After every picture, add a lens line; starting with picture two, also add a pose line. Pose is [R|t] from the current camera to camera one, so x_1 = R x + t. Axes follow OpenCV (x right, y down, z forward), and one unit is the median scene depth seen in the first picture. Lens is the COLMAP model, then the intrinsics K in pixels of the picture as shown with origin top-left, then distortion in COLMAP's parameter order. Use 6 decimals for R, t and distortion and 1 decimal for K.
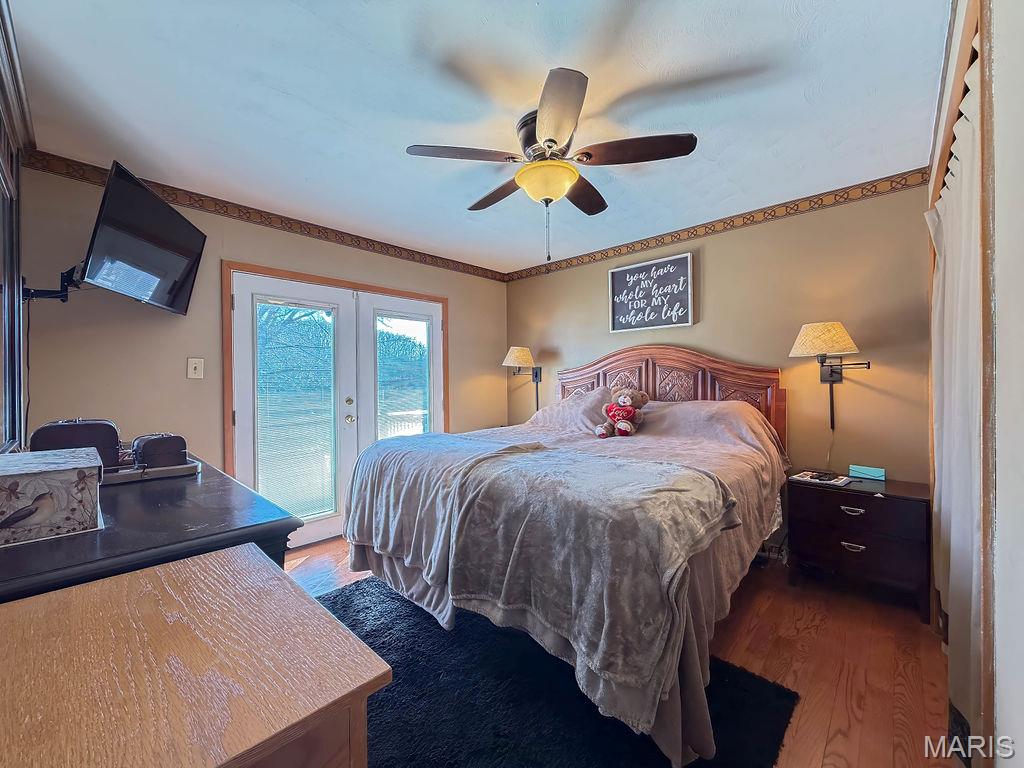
lens RADIAL K [[411.3, 0, 512.0], [0, 411.3, 384.0], [0, 0, 1]] dist [0.001415, 0.000073]
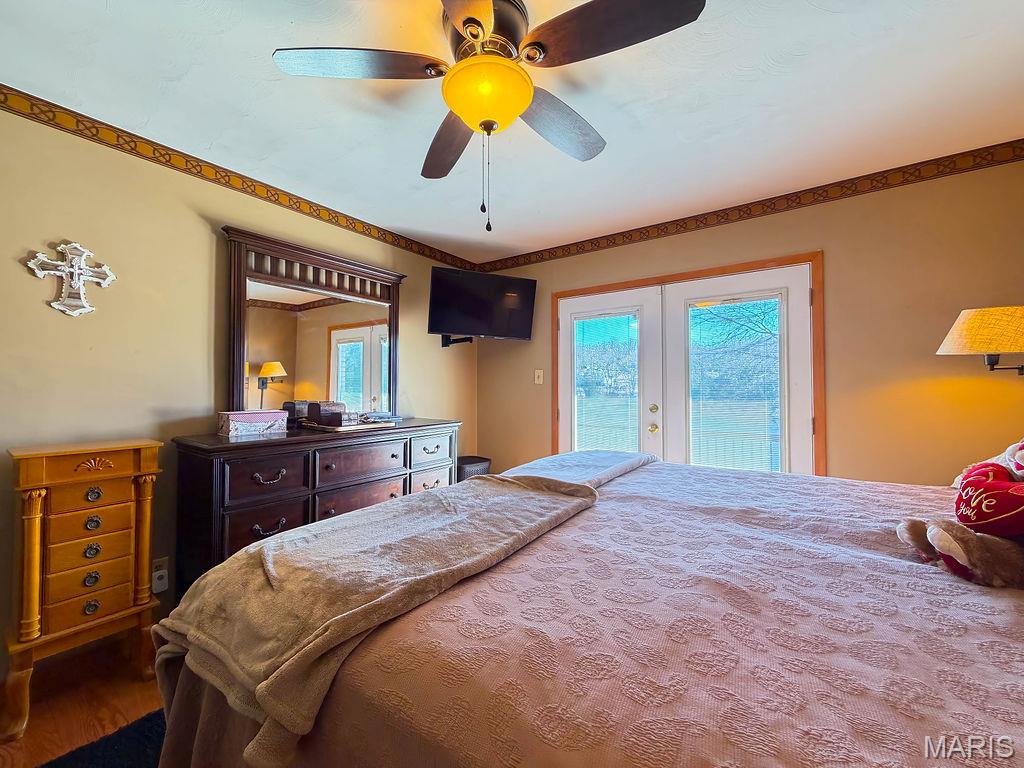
lens RADIAL K [[411.3, 0, 512.0], [0, 411.3, 384.0], [0, 0, 1]] dist [0.001415, 0.000073]
pose [[0.120632, -0.001308, -0.992696, 0.497320], [-0.010222, 0.999944, -0.002559, -0.007517], [0.992645, 0.010456, 0.120612, 0.608308]]
